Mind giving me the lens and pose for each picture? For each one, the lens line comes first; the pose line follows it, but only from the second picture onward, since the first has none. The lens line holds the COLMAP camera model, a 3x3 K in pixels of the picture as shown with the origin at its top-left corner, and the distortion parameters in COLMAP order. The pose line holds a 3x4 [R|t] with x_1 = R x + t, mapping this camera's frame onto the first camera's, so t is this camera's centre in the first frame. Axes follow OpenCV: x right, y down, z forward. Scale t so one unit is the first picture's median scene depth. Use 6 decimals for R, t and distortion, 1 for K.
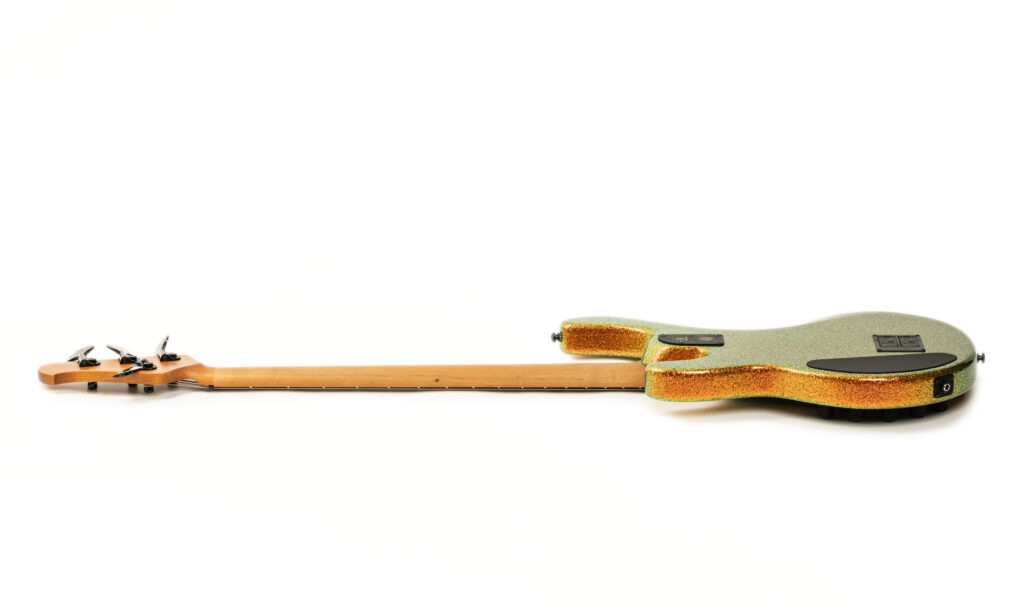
lens RADIAL K [[3362.6, 0, 515.1], [0, 3362.6, 305.5], [0, 0, 1]] dist [-0.015311, 0.000000]
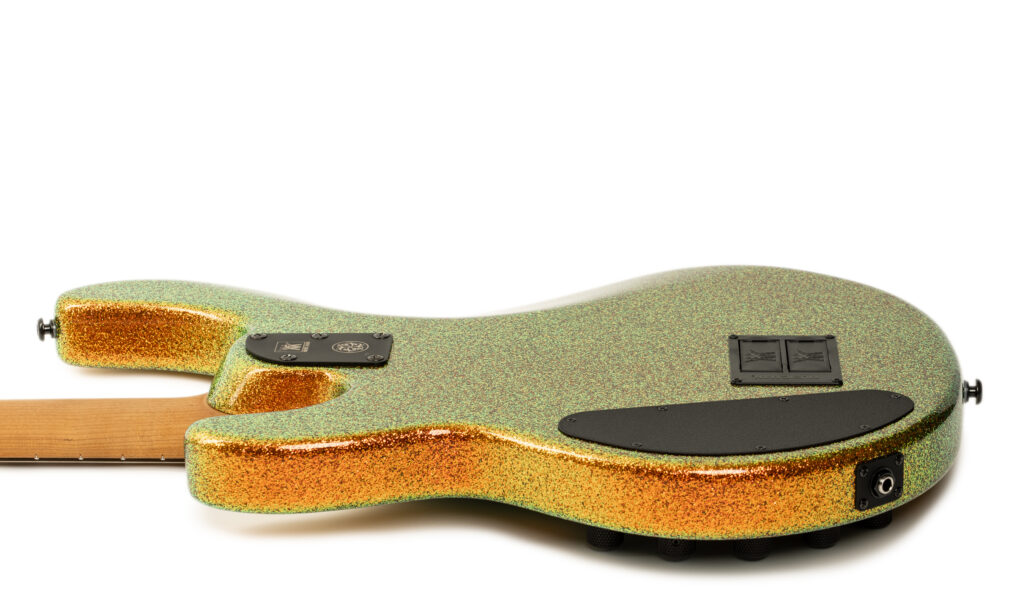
lens RADIAL K [[3362.6, 0, 507.3], [0, 3362.6, 307.5], [0, 0, 1]] dist [-0.015311, 0.000000]
pose [[0.999775, -0.003381, -0.020929, 0.088383], [0.005092, 0.996597, 0.082266, -0.032088], [0.020579, -0.082354, 0.996391, 0.571869]]
